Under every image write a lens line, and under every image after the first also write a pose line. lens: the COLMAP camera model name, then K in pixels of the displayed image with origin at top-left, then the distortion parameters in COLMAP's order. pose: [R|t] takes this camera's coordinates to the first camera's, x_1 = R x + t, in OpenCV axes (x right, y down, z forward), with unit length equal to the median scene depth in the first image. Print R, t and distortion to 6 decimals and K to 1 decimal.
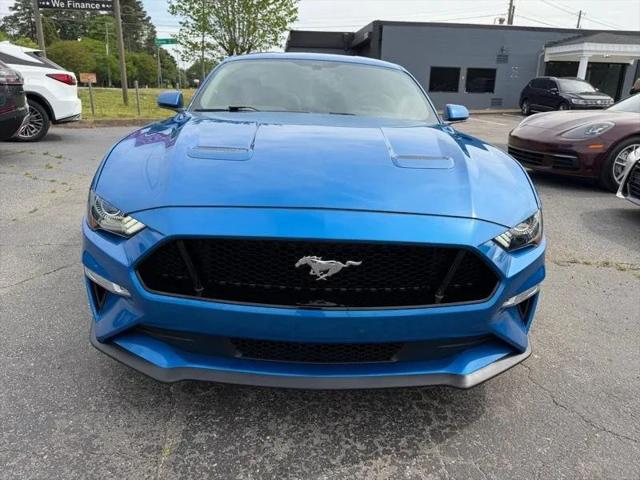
lens RADIAL K [[479.1, 0, 319.7], [0, 479.1, 243.8], [0, 0, 1]] dist [0.019412, -0.007686]
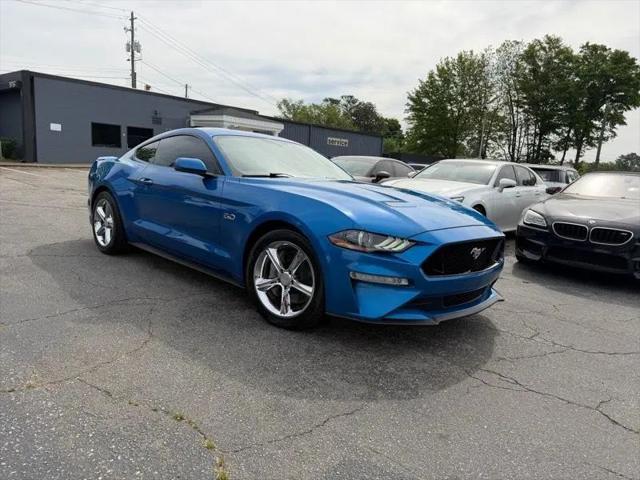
lens RADIAL K [[459.2, 0, 317.5], [0, 459.2, 246.8], [0, 0, 1]] dist [0.037648, -0.045714]
pose [[0.719729, -0.105090, 0.686255, -0.128847], [0.167683, 0.985525, -0.024944, -0.002989], [-0.673701, 0.133026, 0.726933, -0.001970]]
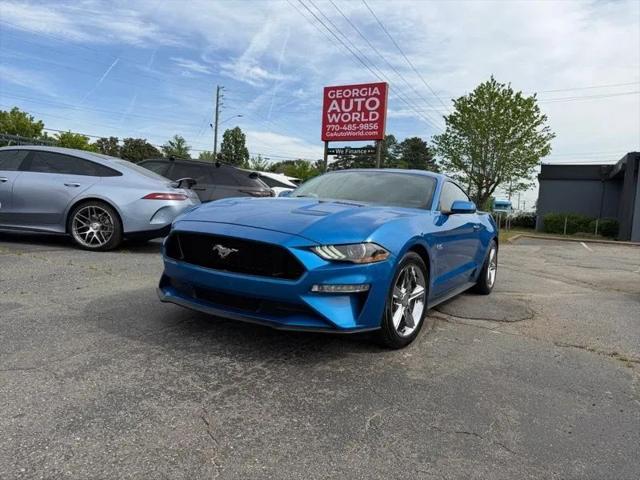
lens RADIAL K [[459.2, 0, 322.1], [0, 459.2, 237.1], [0, 0, 1]] dist [0.037648, -0.045714]
pose [[0.845829, 0.056462, -0.530458, 0.094089], [-0.197310, 0.956977, -0.212755, 0.021889], [0.495623, 0.284619, 0.820579, -0.028294]]
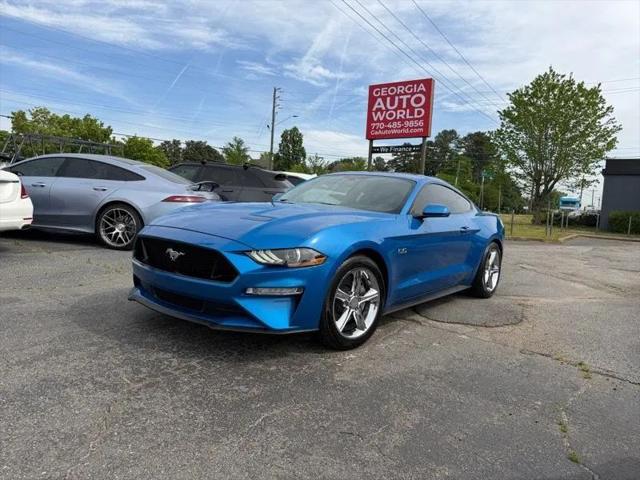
lens RADIAL K [[459.2, 0, 324.7], [0, 459.2, 235.8], [0, 0, 1]] dist [0.037648, -0.045714]
pose [[0.770625, 0.061199, -0.634344, 0.126441], [-0.226618, 0.956635, -0.183011, 0.013299], [0.595635, 0.284787, 0.751076, -0.013832]]
